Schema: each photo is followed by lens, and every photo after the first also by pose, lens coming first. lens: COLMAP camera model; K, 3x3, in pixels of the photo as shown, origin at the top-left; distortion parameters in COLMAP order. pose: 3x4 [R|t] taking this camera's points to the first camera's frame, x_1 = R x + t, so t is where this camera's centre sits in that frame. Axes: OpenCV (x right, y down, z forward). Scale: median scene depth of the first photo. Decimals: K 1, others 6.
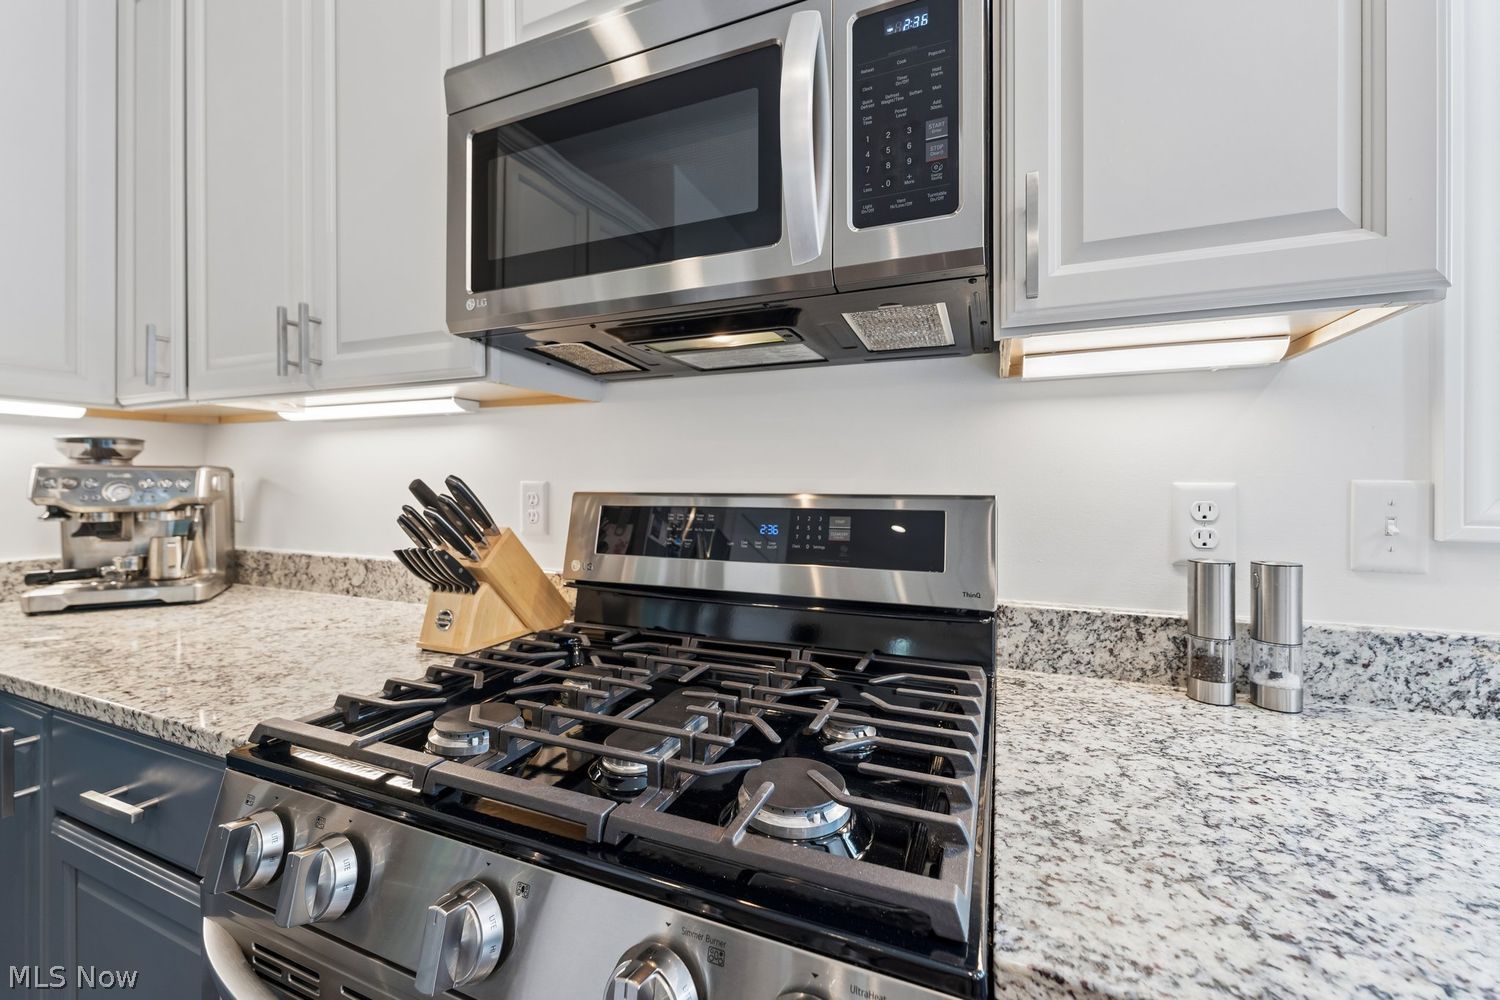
lens RADIAL K [[604.2, 0, 750.9], [0, 604.2, 482.8], [0, 0, 1]] dist [-0.001424, -0.000110]
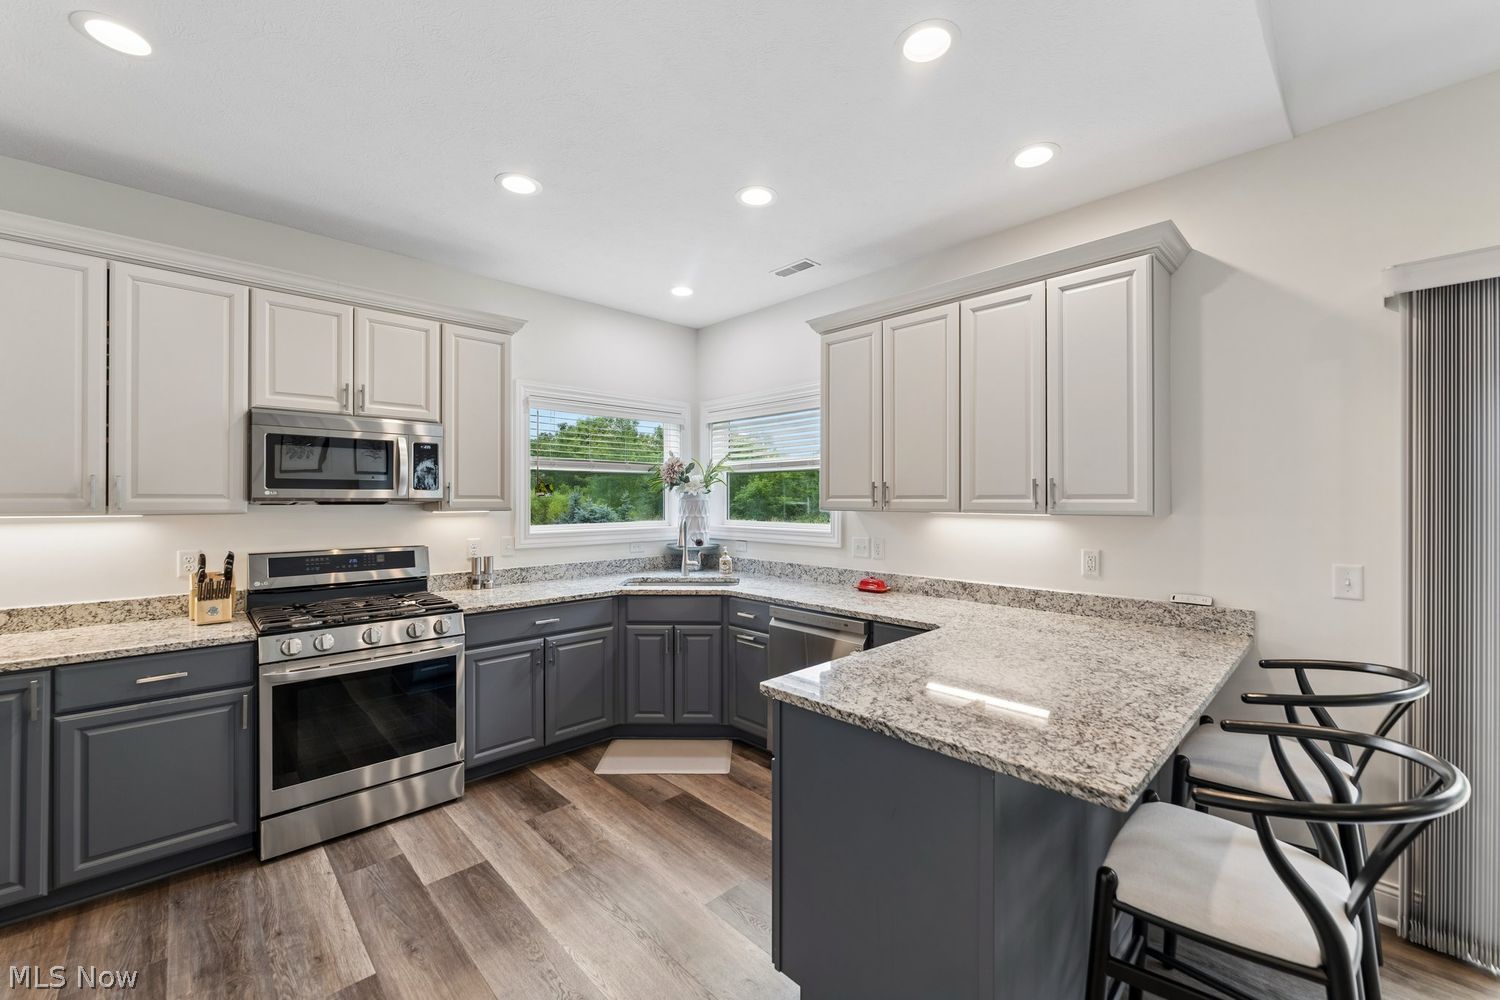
lens RADIAL K [[601.4, 0, 750.0], [0, 601.4, 500.0], [0, 0, 1]] dist [-0.001684, -0.000117]
pose [[0.396657, -0.001328, 0.917966, -2.154936], [0.000082, 0.999999, 0.001412, -0.257058], [-0.917967, -0.000485, 0.396657, -2.241101]]
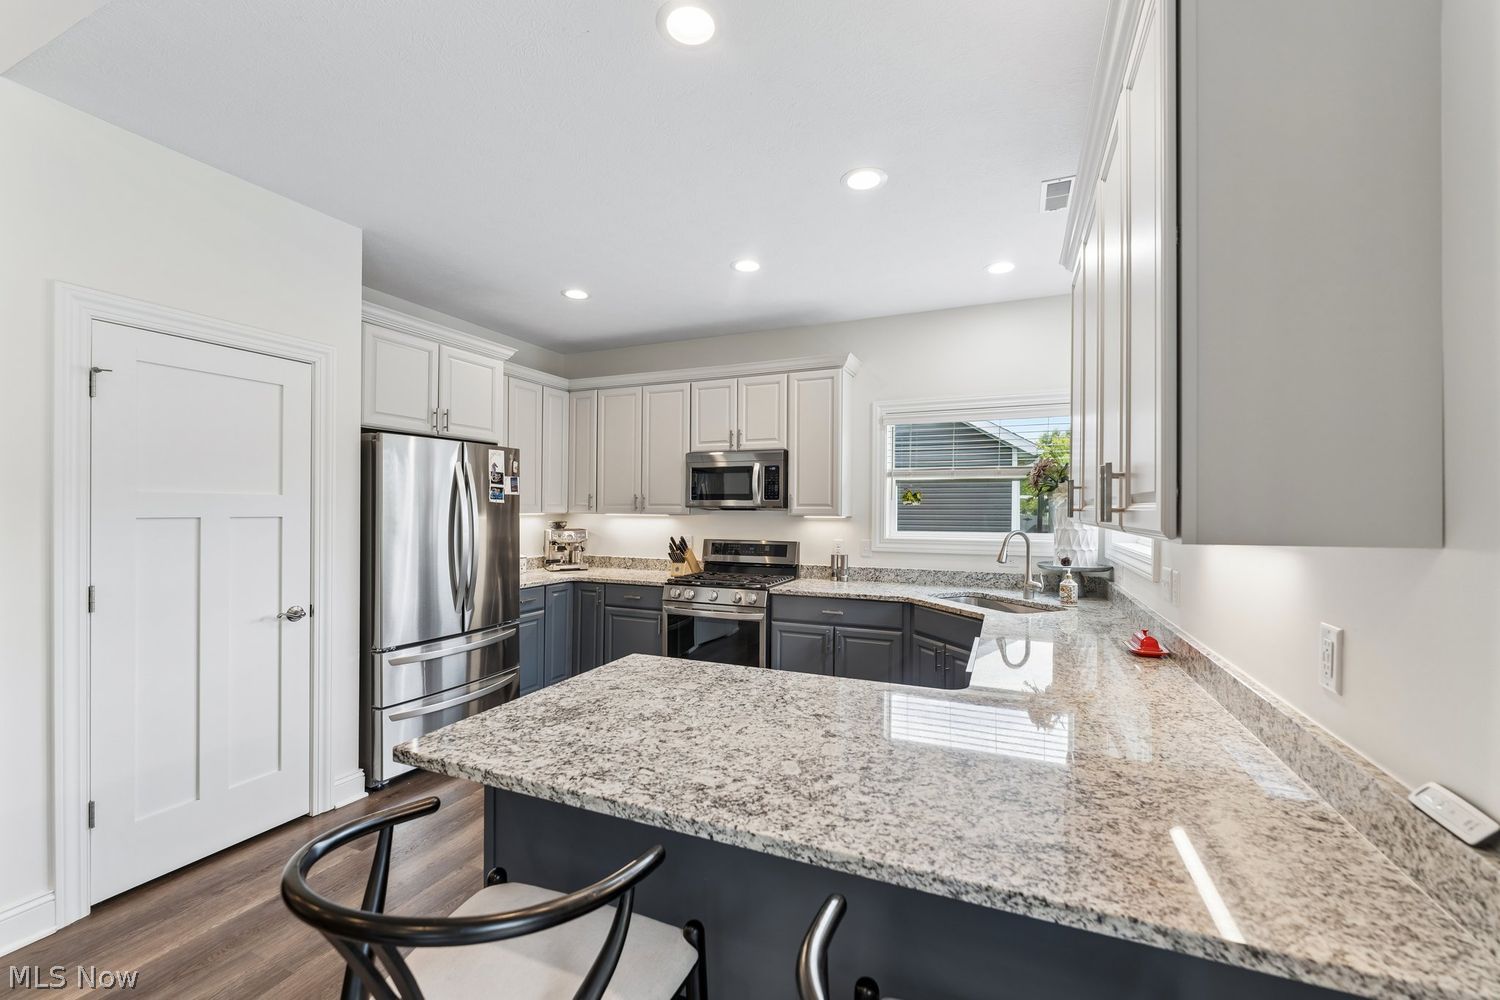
lens RADIAL K [[605.7, 0, 746.4], [0, 605.7, 515.9], [0, 0, 1]] dist [-0.003068, 0.000285]
pose [[0.999926, 0.004310, -0.011346, 0.040599], [-0.004163, 0.999907, 0.012968, -0.245703], [0.011401, -0.012919, 0.999852, -3.844876]]
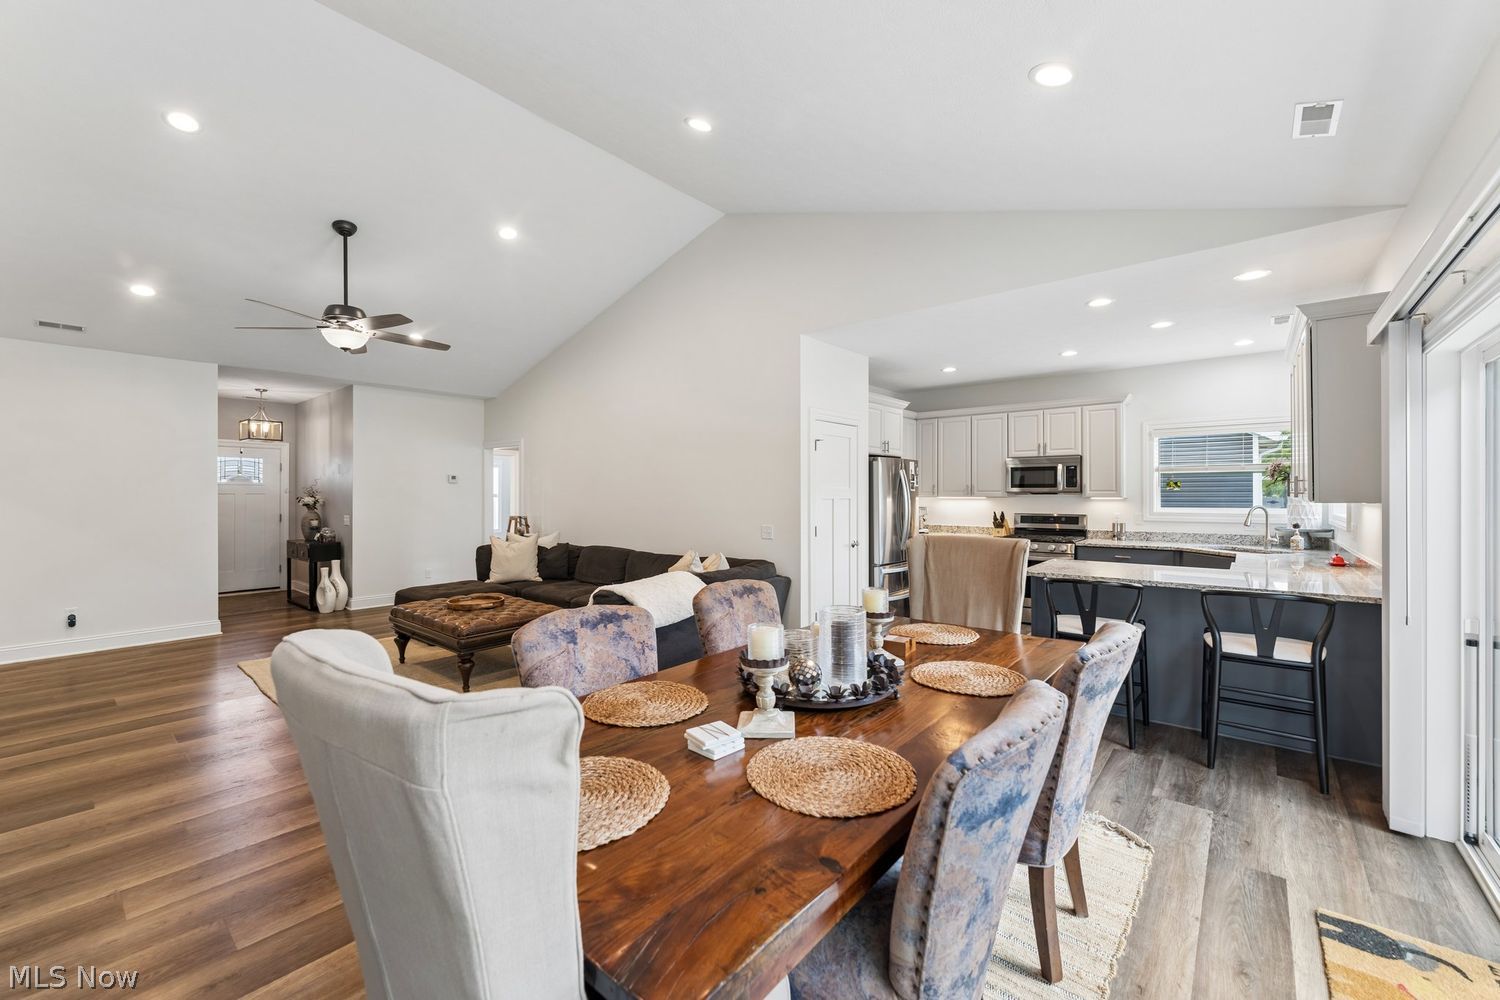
lens RADIAL K [[601.8, 0, 747.6], [0, 601.8, 493.4], [0, 0, 1]] dist [-0.000232, 0.000073]
pose [[0.955116, -0.003658, -0.296208, -1.372235], [0.004026, 0.999992, 0.000634, -0.258787], [0.296203, -0.001798, 0.955123, -7.229773]]
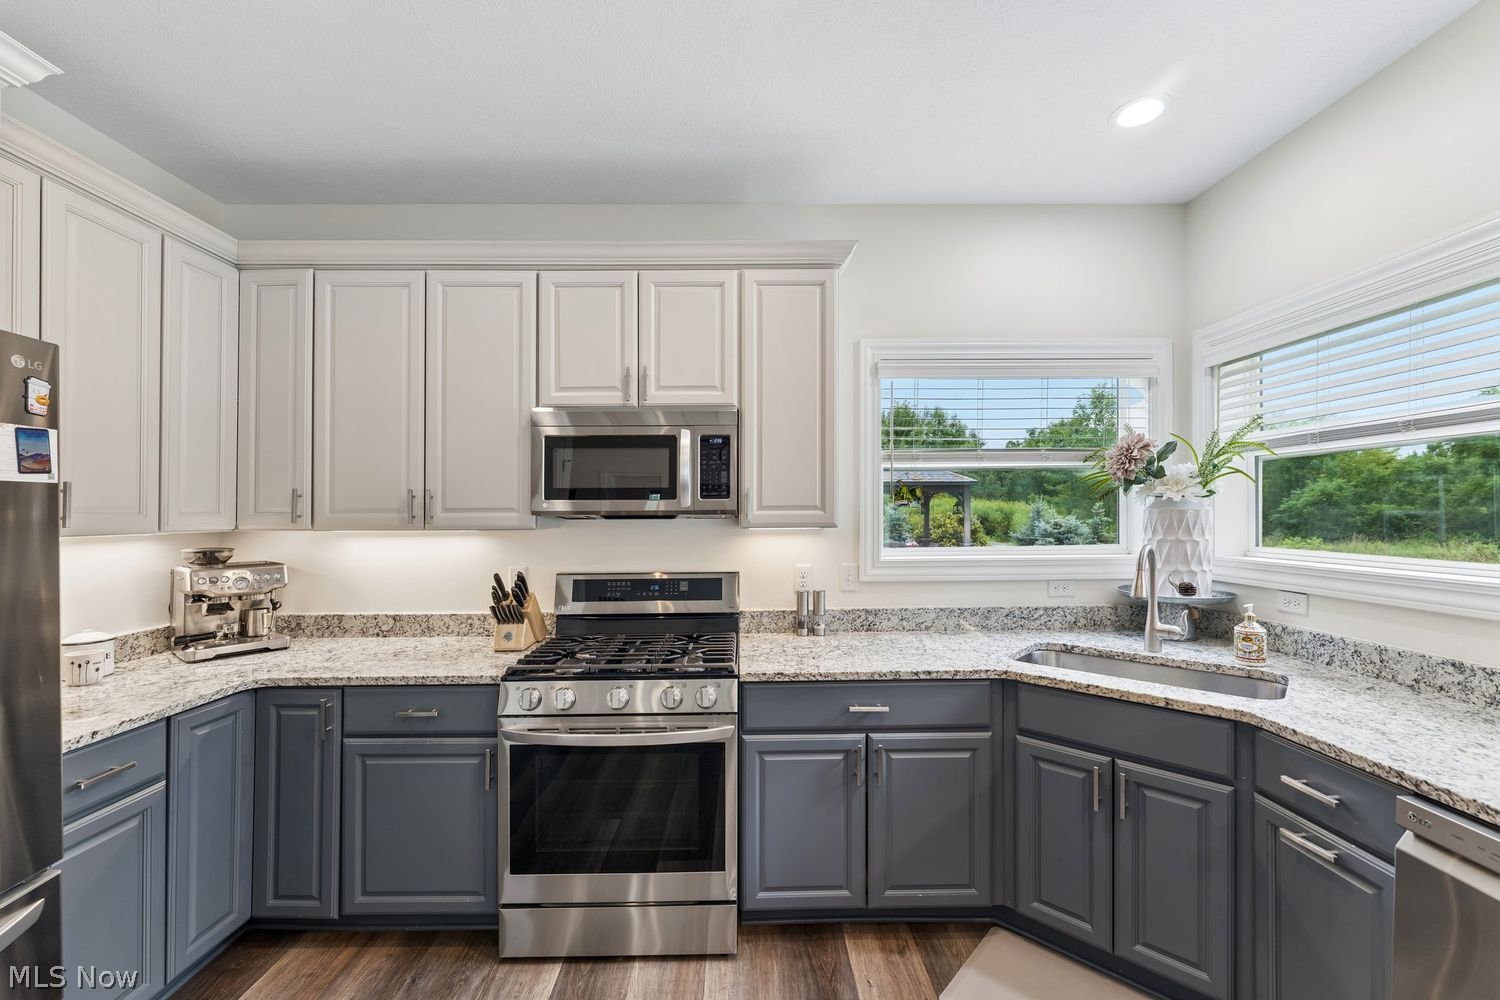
lens RADIAL K [[605.7, 0, 746.4], [0, 605.7, 515.9], [0, 0, 1]] dist [-0.003068, 0.000285]
pose [[0.915792, -0.009468, 0.401540, -0.687037], [0.008075, 0.999954, 0.005161, -0.250492], [-0.401571, -0.001484, 0.915827, -1.582276]]
